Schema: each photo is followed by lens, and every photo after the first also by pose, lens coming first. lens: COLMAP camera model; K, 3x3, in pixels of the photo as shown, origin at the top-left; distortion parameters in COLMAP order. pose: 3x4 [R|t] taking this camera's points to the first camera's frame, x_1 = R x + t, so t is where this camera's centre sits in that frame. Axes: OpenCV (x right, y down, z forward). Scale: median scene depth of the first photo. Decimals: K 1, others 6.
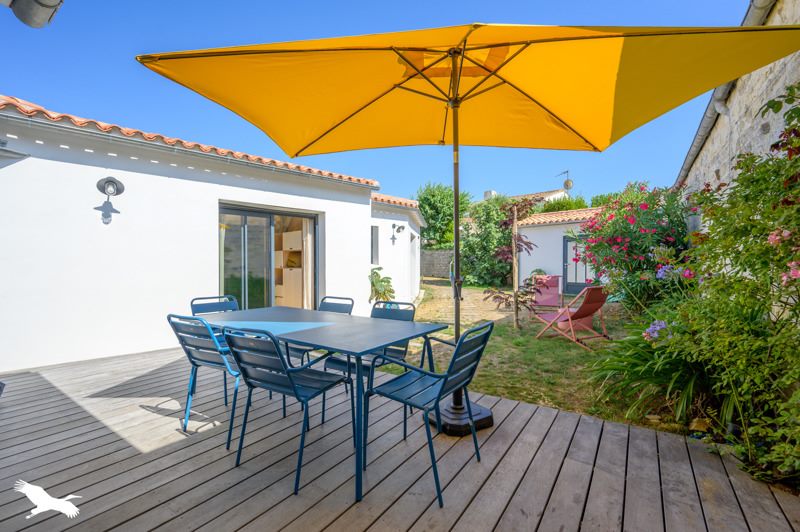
lens RADIAL K [[348.6, 0, 399.9], [0, 348.6, 264.4], [0, 0, 1]] dist [0.000456, 0.000017]
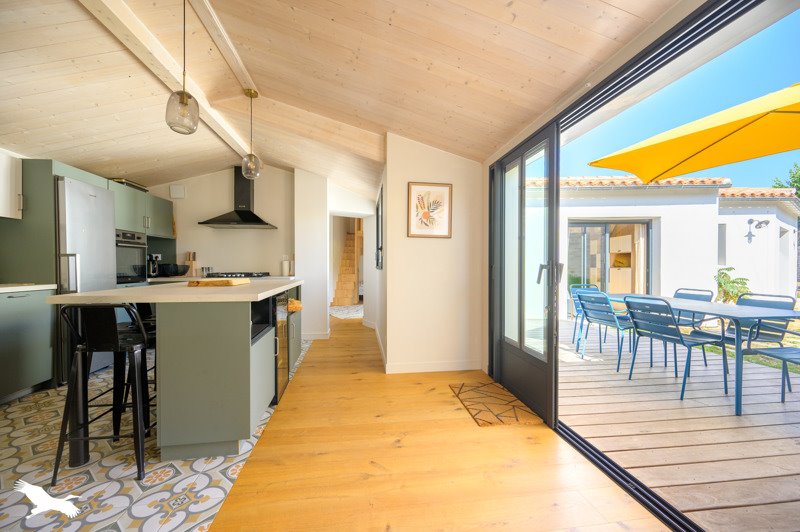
lens RADIAL K [[316.7, 0, 396.7], [0, 316.7, 266.8], [0, 0, 1]] dist [-0.002177, -0.000228]
pose [[0.665104, 0.002237, -0.746747, -0.020453], [-0.002859, 0.999996, 0.000449, 0.009055], [0.746745, 0.001836, 0.665108, -0.247653]]
